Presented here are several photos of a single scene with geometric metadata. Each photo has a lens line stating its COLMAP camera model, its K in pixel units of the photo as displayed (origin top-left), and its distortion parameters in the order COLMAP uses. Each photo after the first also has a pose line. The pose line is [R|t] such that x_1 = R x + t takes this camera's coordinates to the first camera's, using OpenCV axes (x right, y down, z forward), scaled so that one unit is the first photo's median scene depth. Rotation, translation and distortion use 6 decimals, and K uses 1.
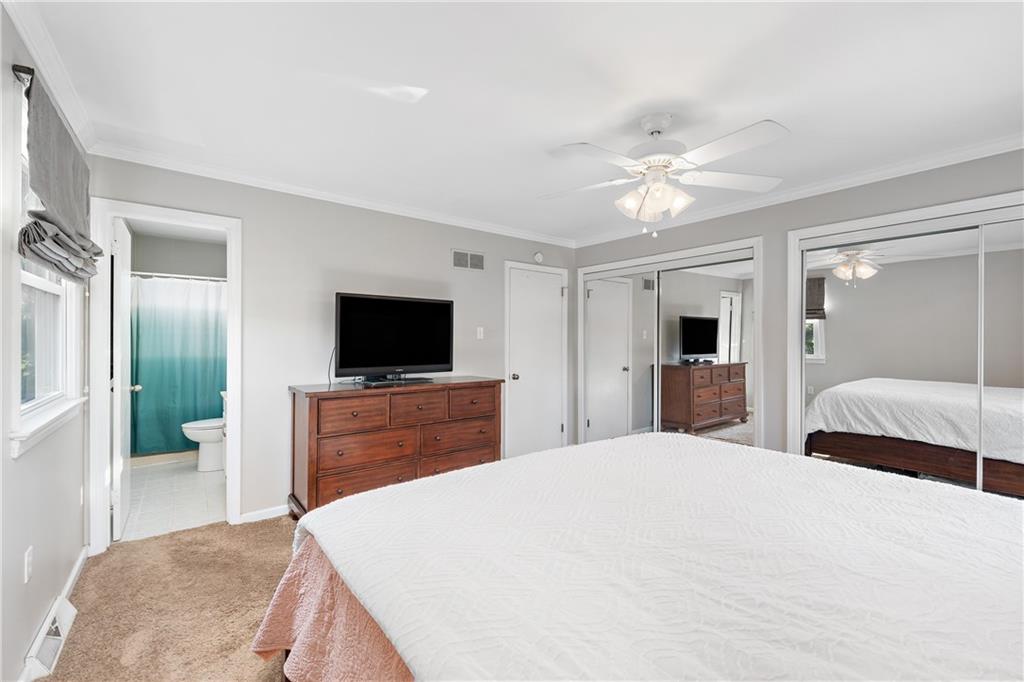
lens RADIAL K [[416.4, 0, 509.5], [0, 416.4, 338.8], [0, 0, 1]] dist [-0.002189, 0.000210]
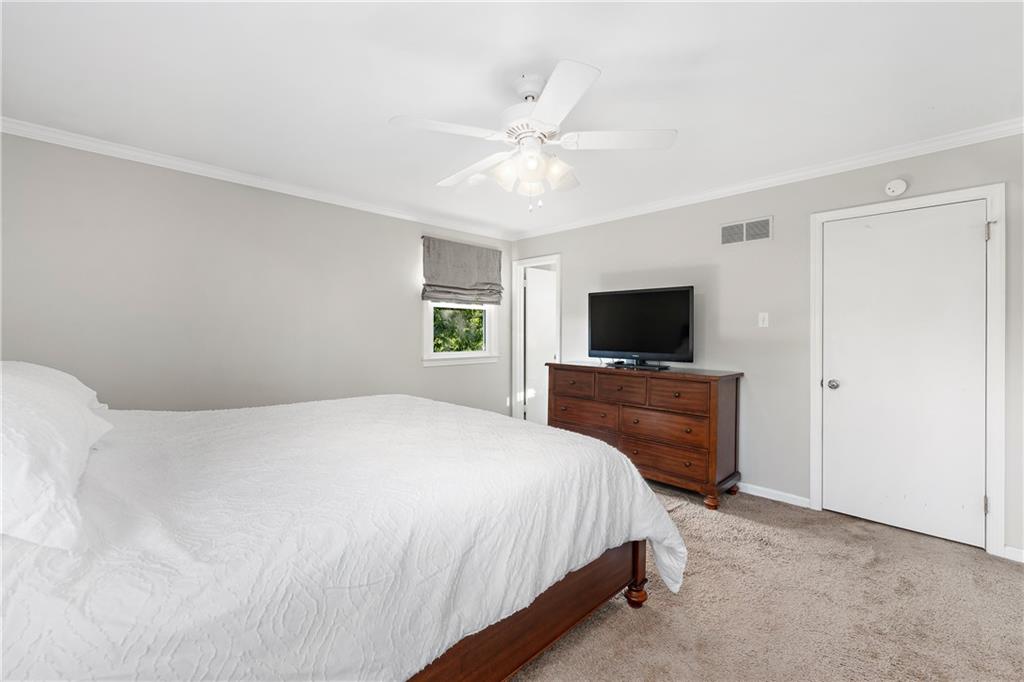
lens RADIAL K [[416.4, 0, 510.2], [0, 416.4, 335.1], [0, 0, 1]] dist [-0.002189, 0.000210]
pose [[0.104124, 0.013981, -0.994466, 1.484247], [0.001442, 0.999898, 0.014209, 0.006772], [0.994563, -0.002913, 0.104093, 1.003466]]
